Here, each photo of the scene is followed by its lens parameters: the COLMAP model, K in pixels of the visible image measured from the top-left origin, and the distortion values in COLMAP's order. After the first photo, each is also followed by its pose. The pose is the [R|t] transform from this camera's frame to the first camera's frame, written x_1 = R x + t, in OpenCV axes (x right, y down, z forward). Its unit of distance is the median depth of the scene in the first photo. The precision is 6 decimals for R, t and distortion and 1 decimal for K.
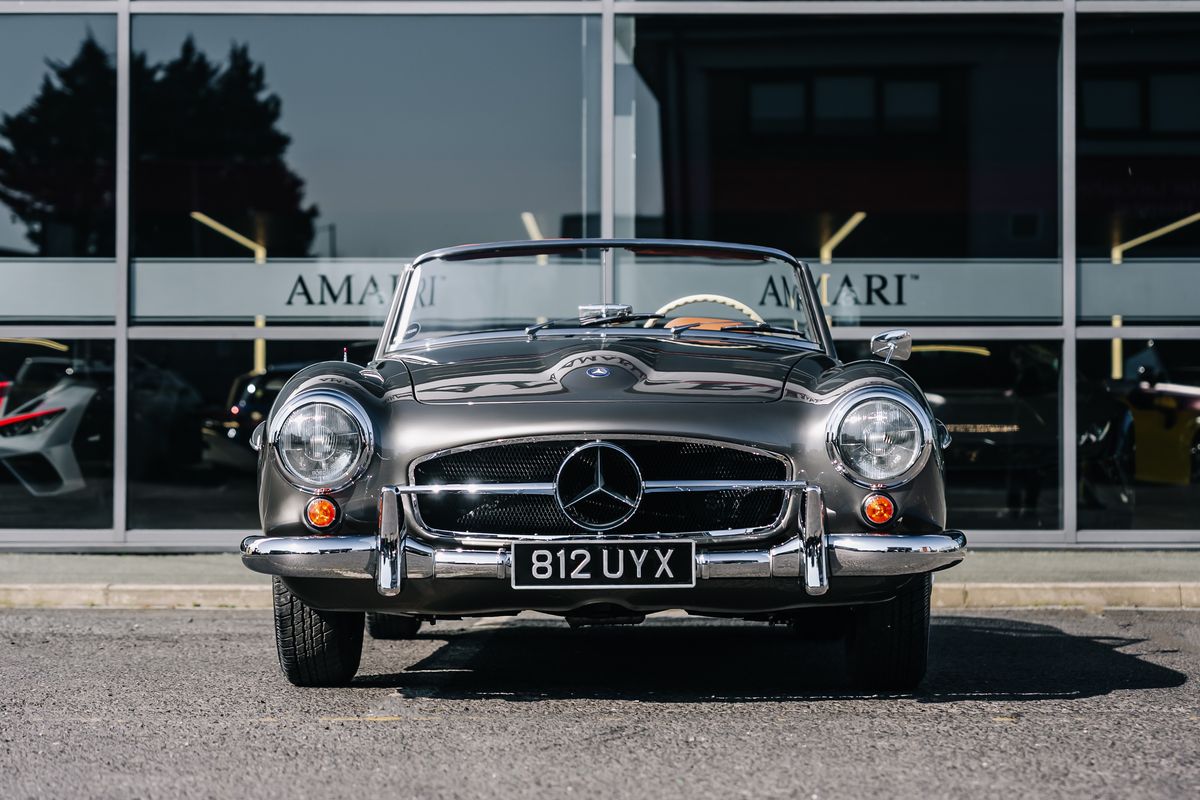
lens RADIAL K [[2758.0, 0, 600.0], [0, 2758.0, 400.0], [0, 0, 1]] dist [0.059073, -0.174600]
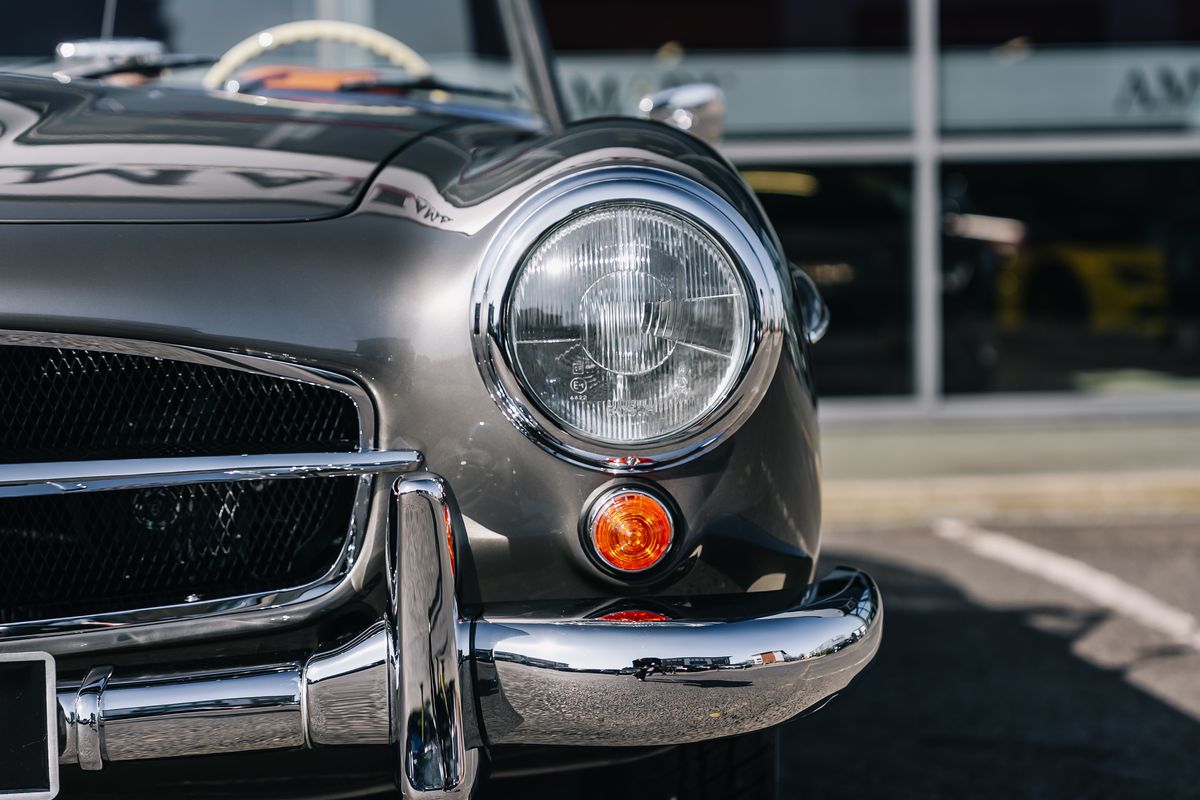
lens RADIAL K [[2324.9, 0, 600.1], [0, 2324.9, 322.8], [0, 0, 1]] dist [-0.009358, -0.070630]
pose [[0.998188, -0.020284, 0.056648, 0.077241], [0.018523, 0.999334, 0.031435, 0.004798], [-0.057248, -0.030329, 0.997899, 0.677668]]
